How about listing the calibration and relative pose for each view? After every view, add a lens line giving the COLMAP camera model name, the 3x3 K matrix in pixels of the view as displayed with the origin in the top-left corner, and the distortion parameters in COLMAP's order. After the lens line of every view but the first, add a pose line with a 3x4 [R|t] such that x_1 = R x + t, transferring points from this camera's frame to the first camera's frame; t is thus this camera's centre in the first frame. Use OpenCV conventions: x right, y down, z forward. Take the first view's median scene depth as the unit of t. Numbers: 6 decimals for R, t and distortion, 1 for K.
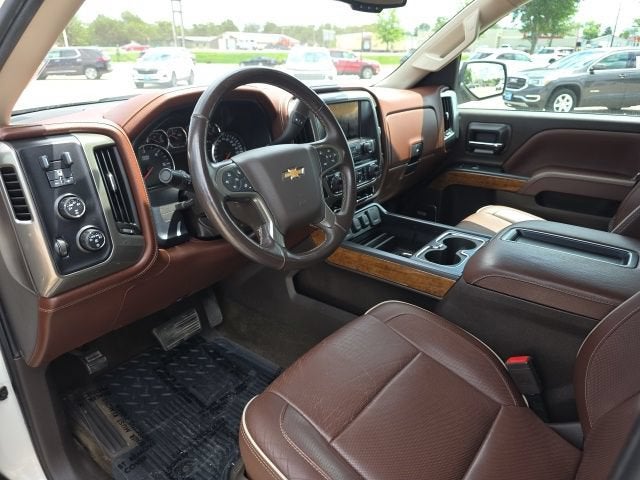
lens RADIAL K [[431.8, 0, 324.5], [0, 431.8, 241.2], [0, 0, 1]] dist [0.039960, -0.033562]
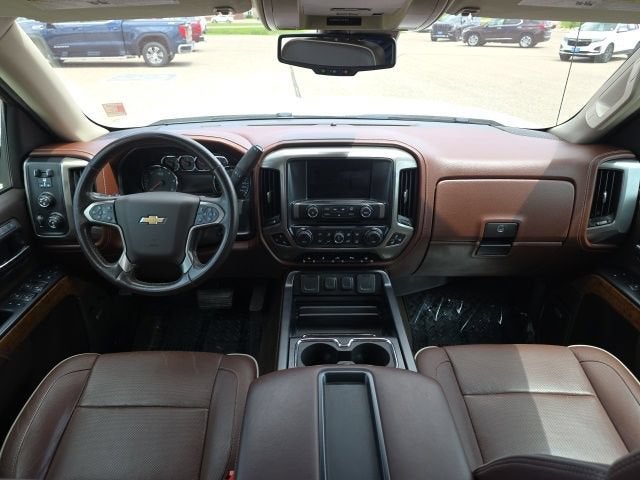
lens RADIAL K [[431.8, 0, 324.5], [0, 431.8, 241.2], [0, 0, 1]] dist [0.039960, -0.033562]
pose [[0.635659, 0.356129, -0.684916, 0.720396], [-0.310664, 0.930227, 0.195359, -0.325353], [0.706701, 0.088597, 0.701944, 0.329902]]
